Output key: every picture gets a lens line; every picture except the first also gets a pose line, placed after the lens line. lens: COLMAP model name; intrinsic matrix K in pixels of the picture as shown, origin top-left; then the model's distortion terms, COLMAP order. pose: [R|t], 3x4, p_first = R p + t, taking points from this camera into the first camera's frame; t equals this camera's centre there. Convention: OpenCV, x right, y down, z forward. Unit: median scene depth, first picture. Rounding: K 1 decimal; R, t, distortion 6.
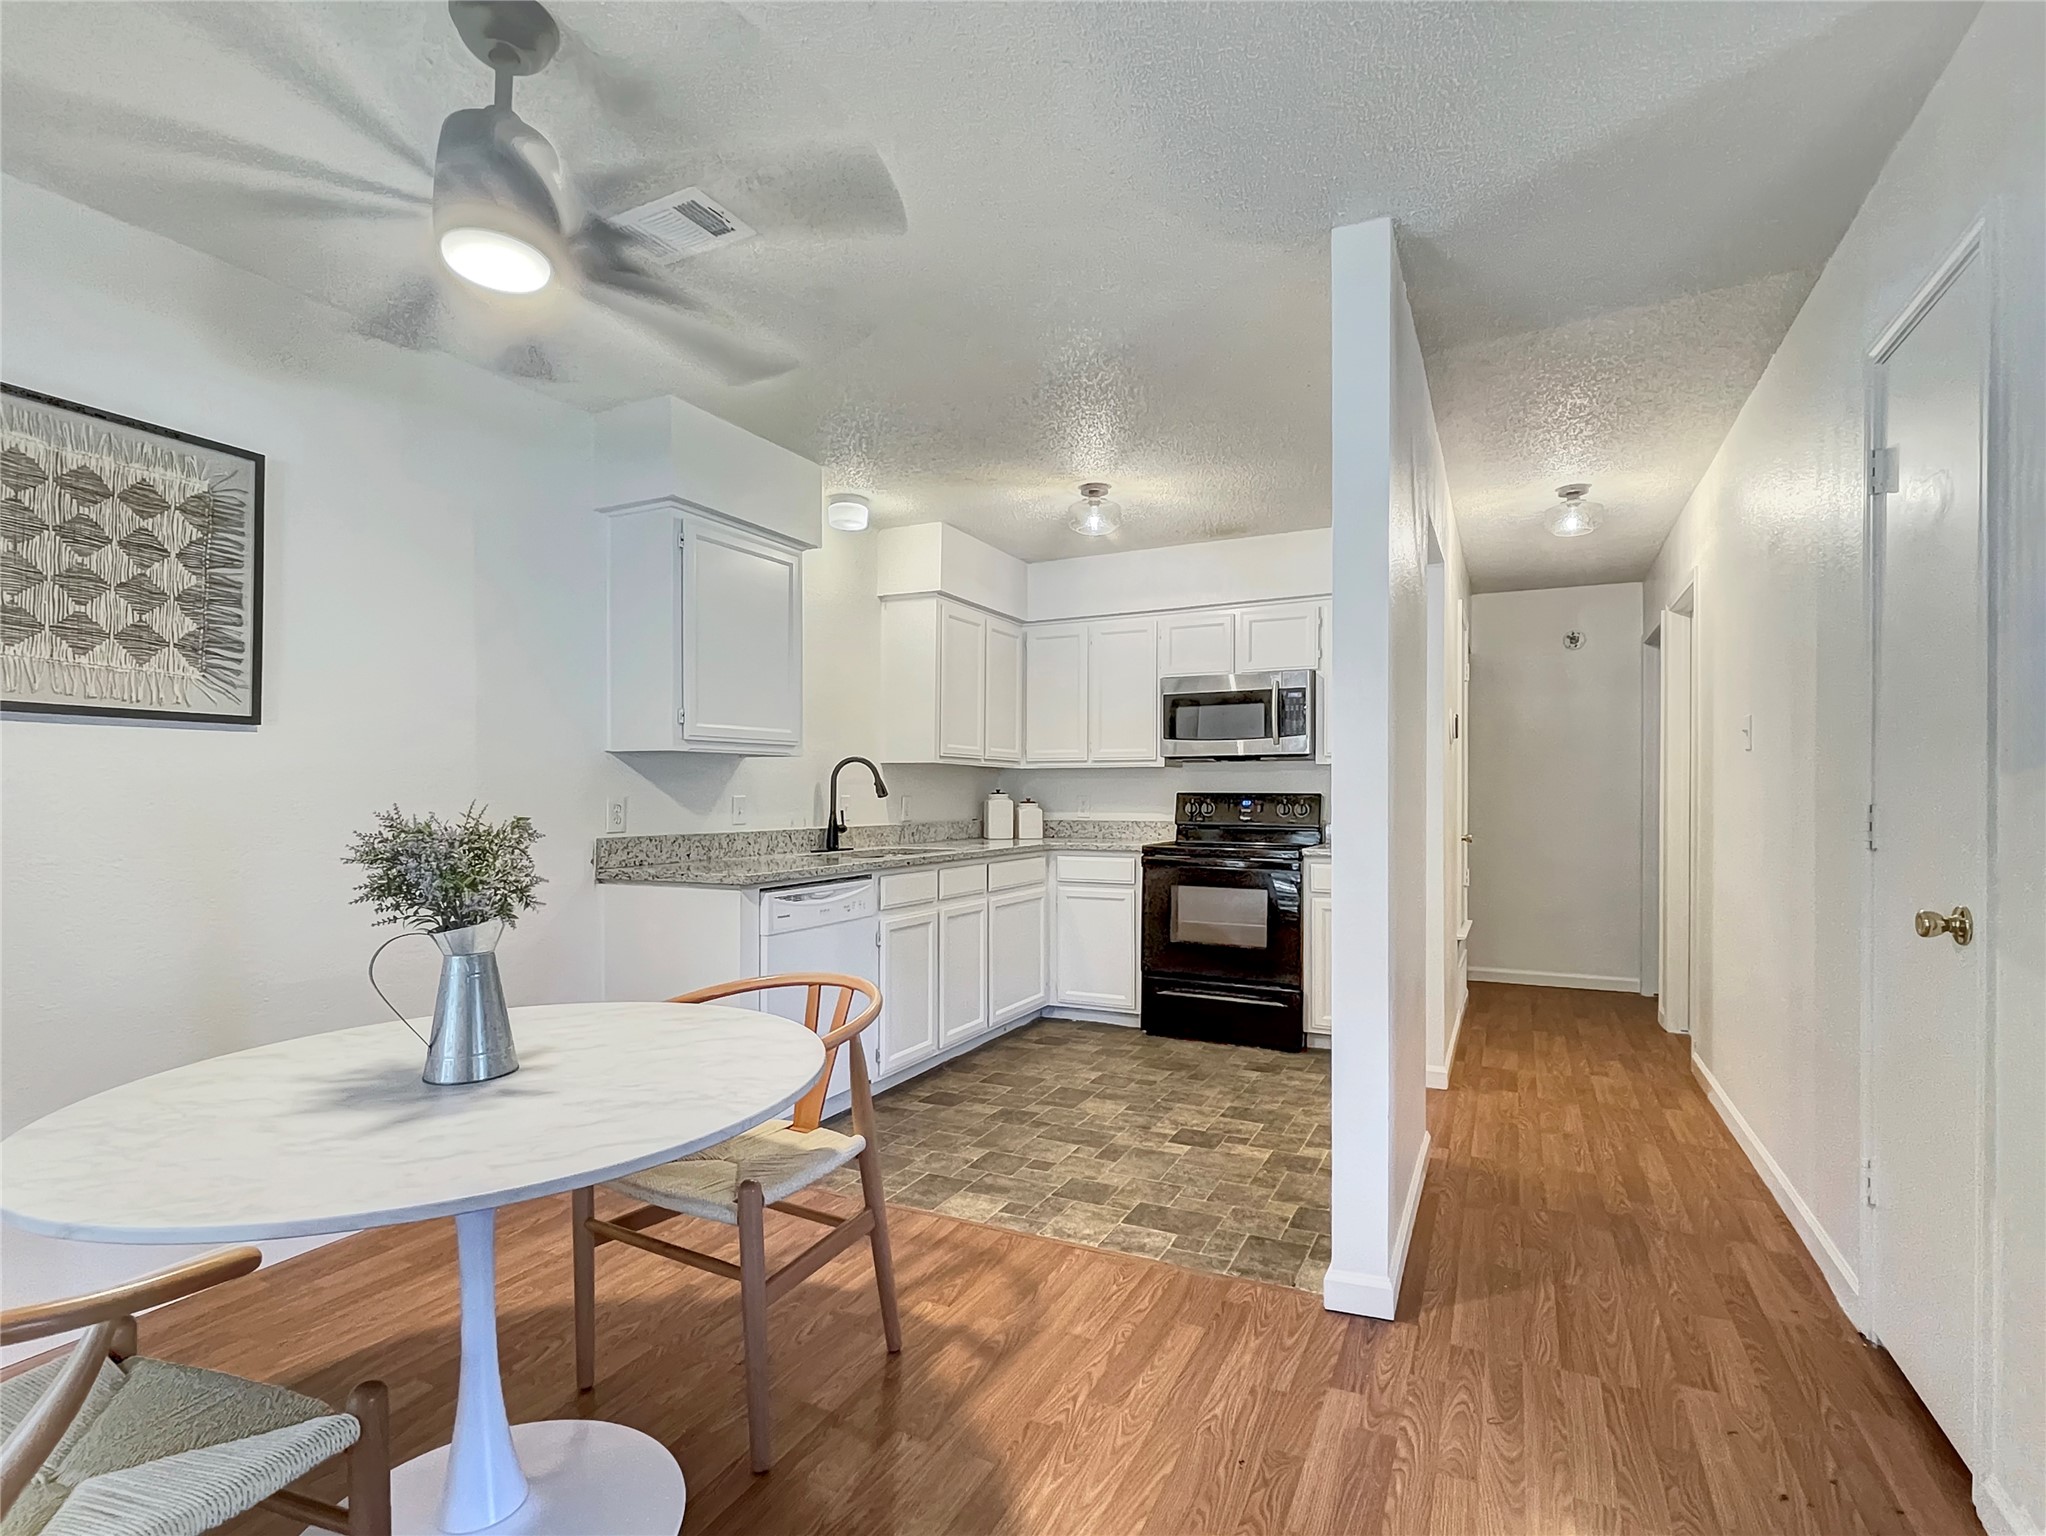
lens RADIAL K [[1008.9, 0, 1018.4], [0, 1008.9, 791.7], [0, 0, 1]] dist [-0.004291, 0.001190]
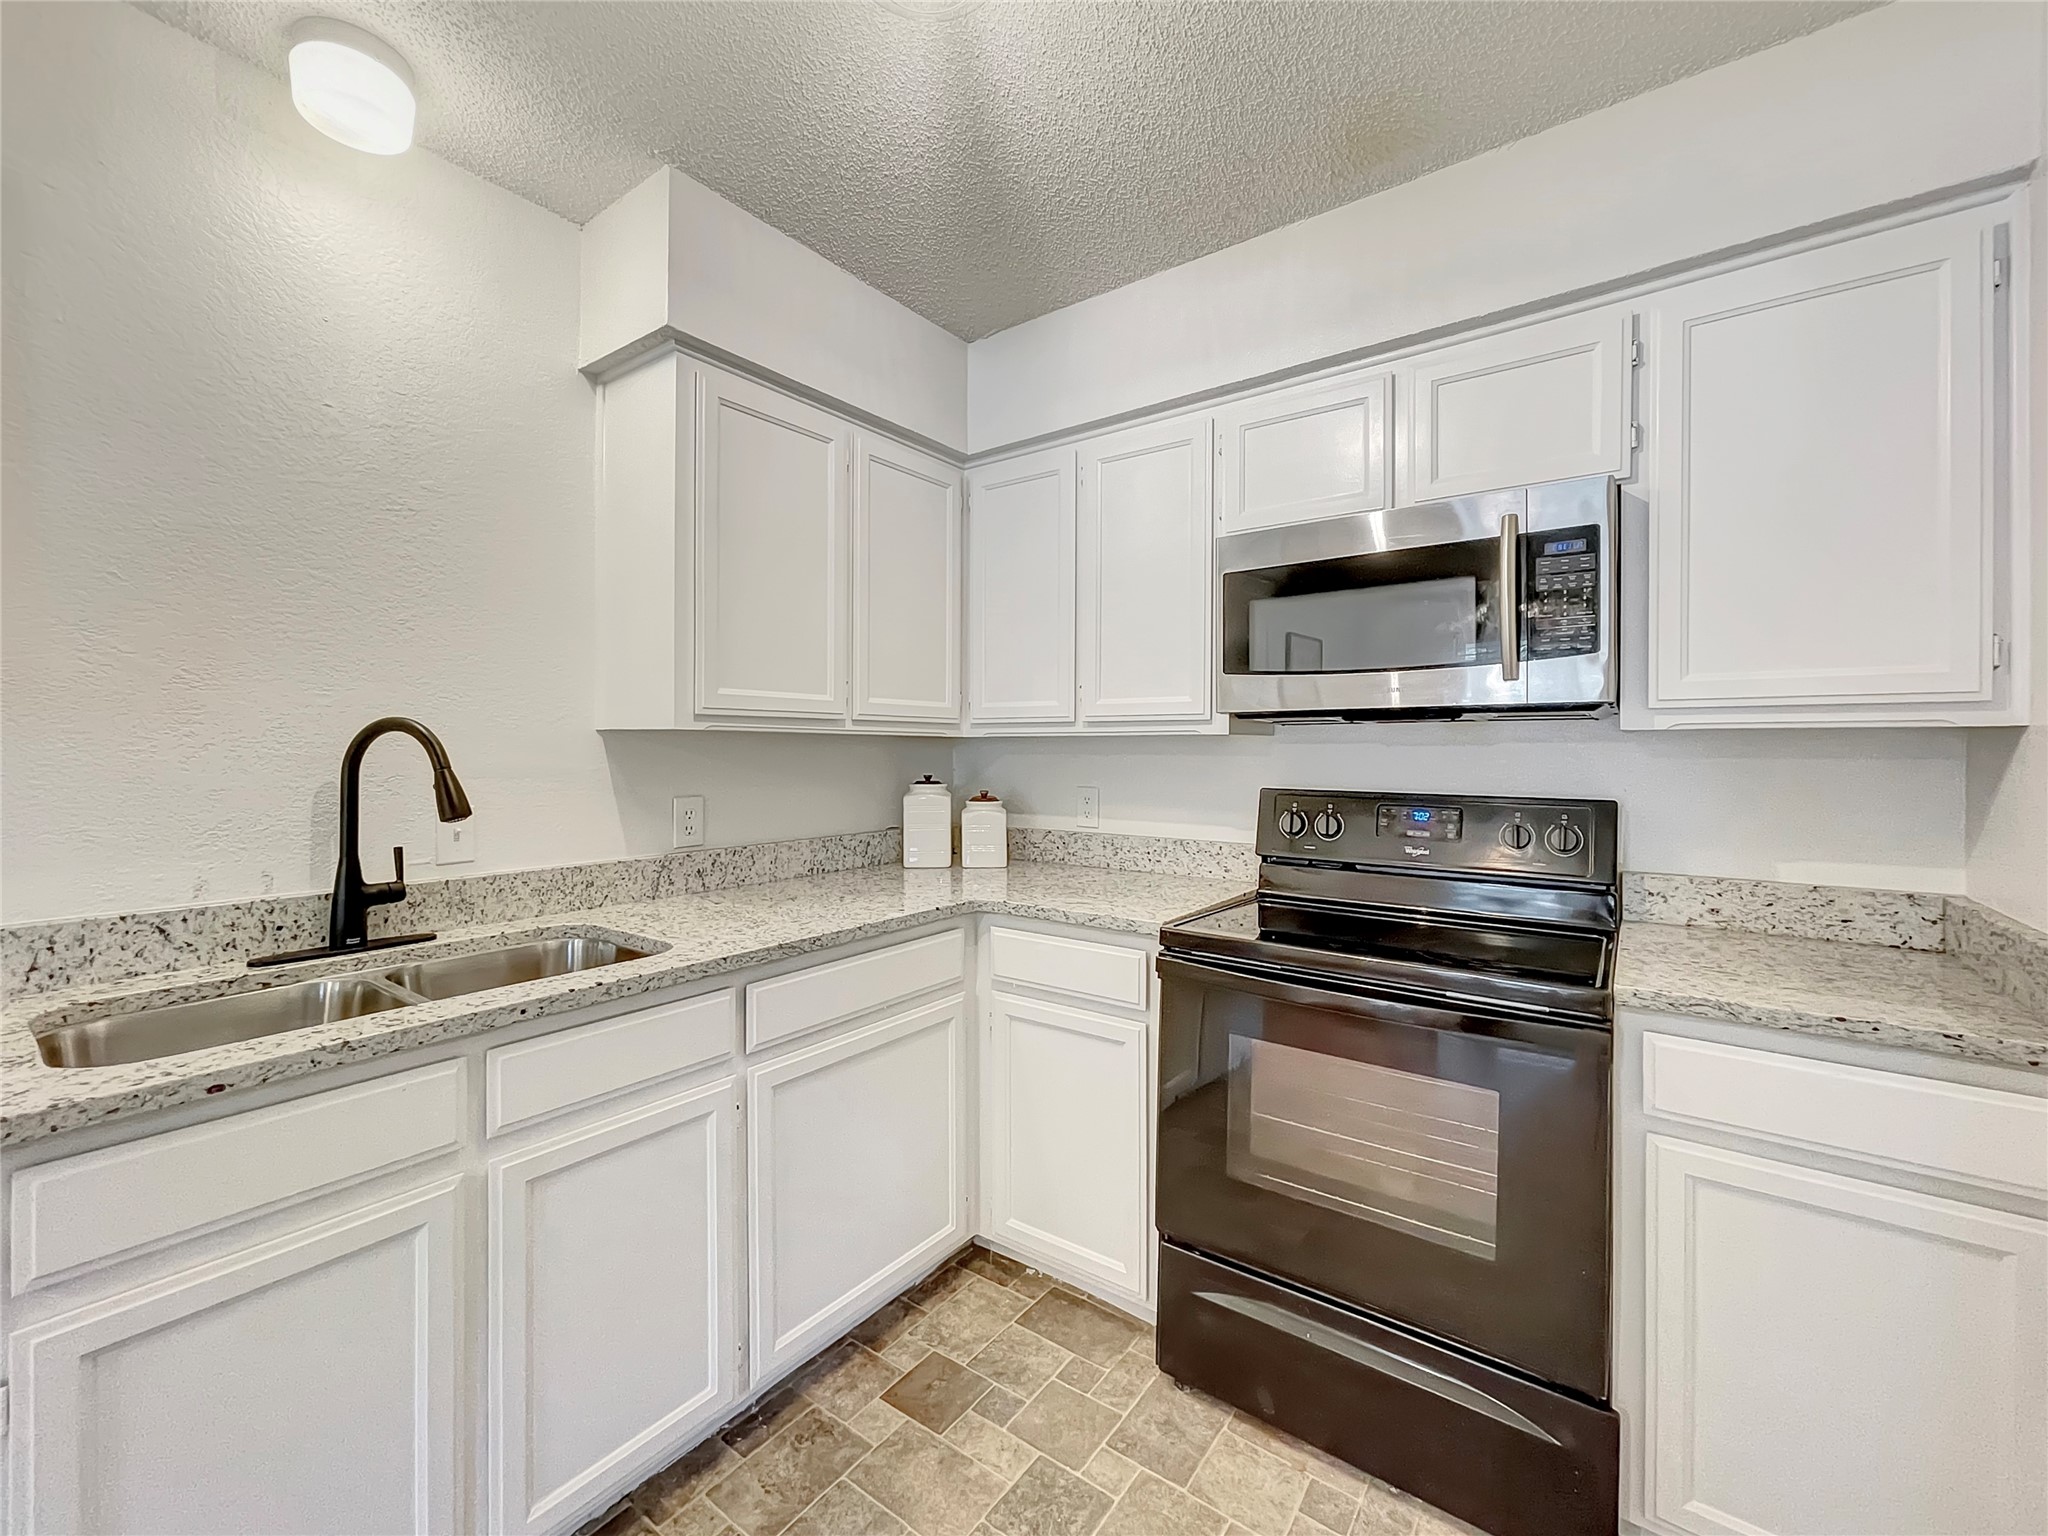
lens RADIAL K [[851.9, 0, 1016.9], [0, 851.9, 748.9], [0, 0, 1]] dist [-0.010076, 0.008364]
pose [[0.983857, 0.000655, -0.178954, 0.185428], [0.000518, 0.999979, 0.006512, -0.032371], [0.178954, -0.006499, 0.983836, 0.937419]]
